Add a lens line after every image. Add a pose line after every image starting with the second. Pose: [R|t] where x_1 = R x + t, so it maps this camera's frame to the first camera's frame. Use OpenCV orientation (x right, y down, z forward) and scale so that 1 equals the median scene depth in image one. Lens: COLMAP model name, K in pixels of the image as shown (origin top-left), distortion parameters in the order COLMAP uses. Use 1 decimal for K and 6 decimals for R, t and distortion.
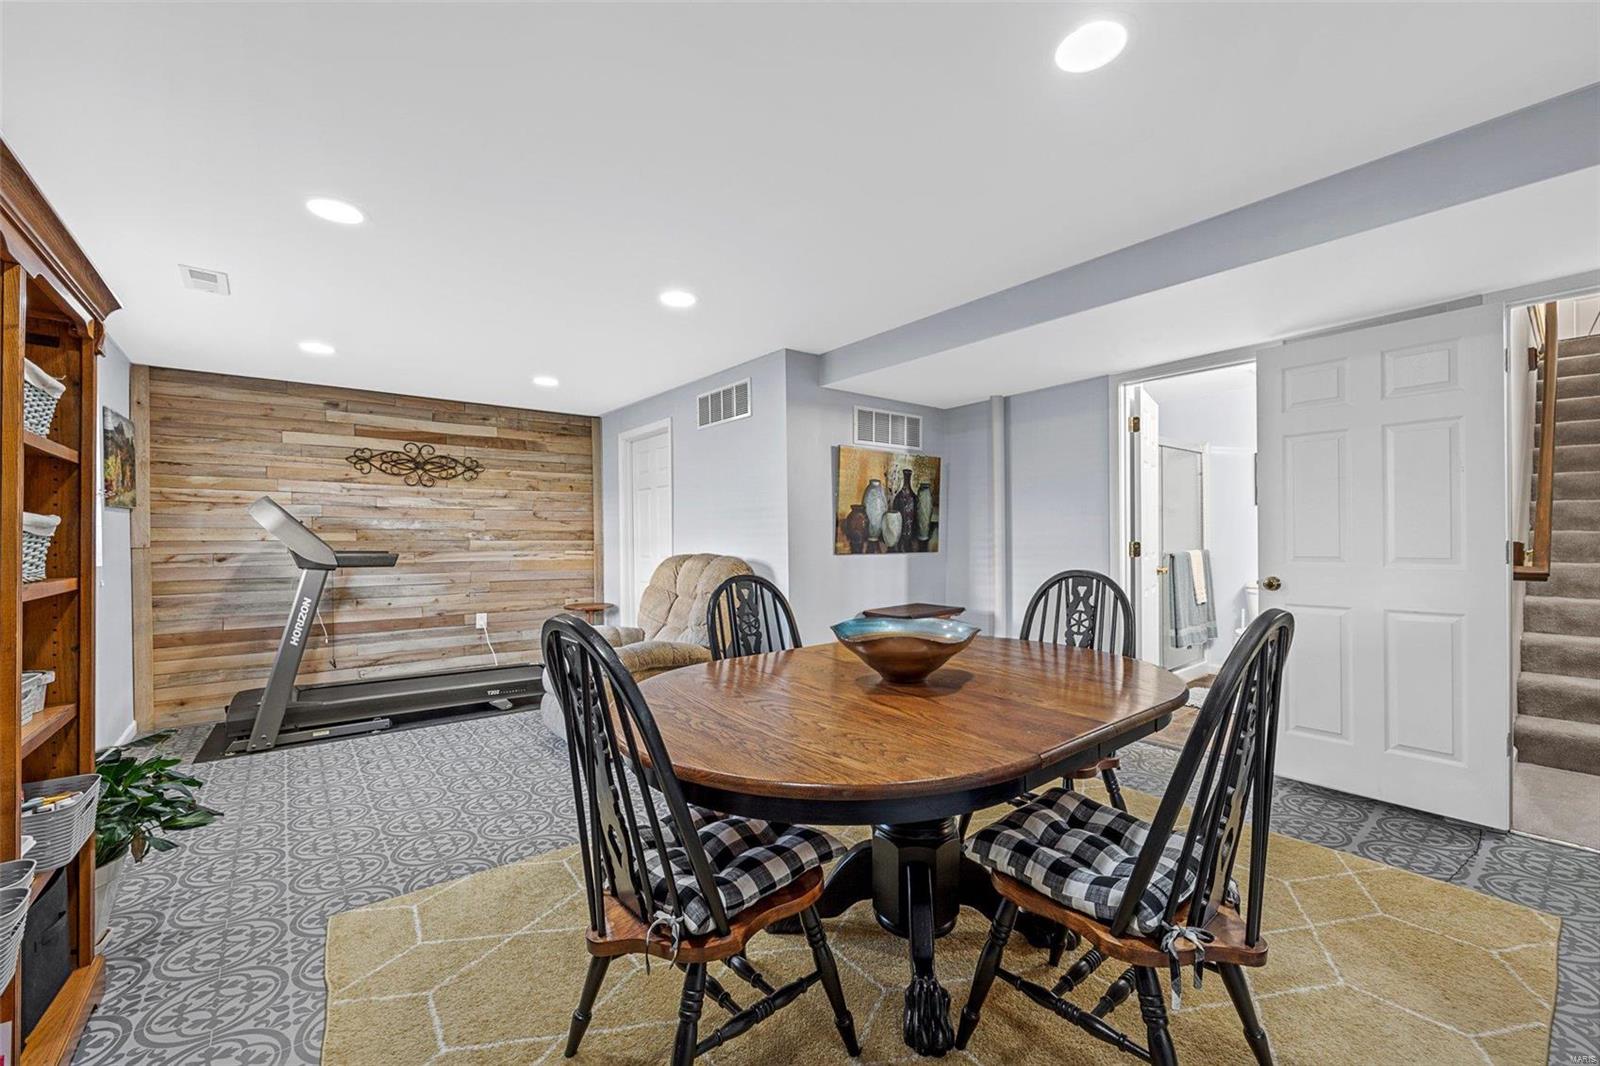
lens RADIAL K [[647.5, 0, 798.1], [0, 647.5, 536.9], [0, 0, 1]] dist [-0.001494, -0.000215]
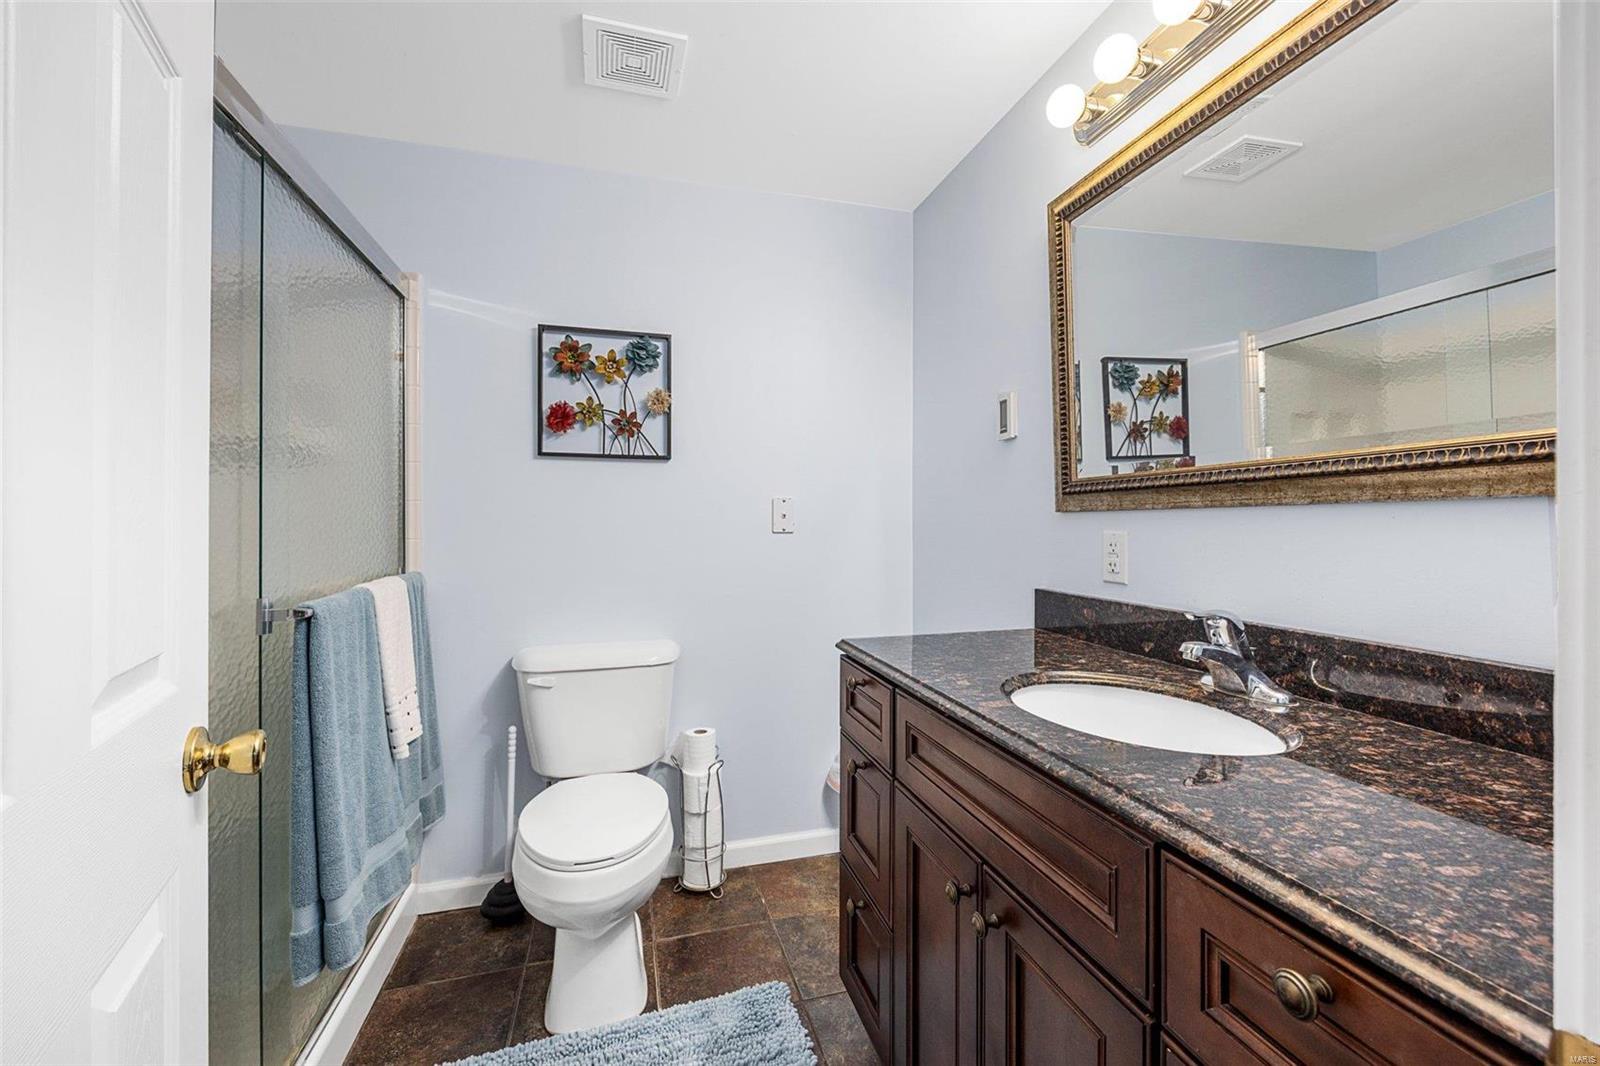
lens RADIAL K [[647.5, 0, 801.7], [0, 647.5, 526.6], [0, 0, 1]] dist [-0.001494, -0.000215]
pose [[0.394476, 0.005051, 0.918892, 0.408480], [-0.000946, 0.999987, -0.005090, -0.003598], [-0.918906, 0.001139, 0.394476, 0.698979]]
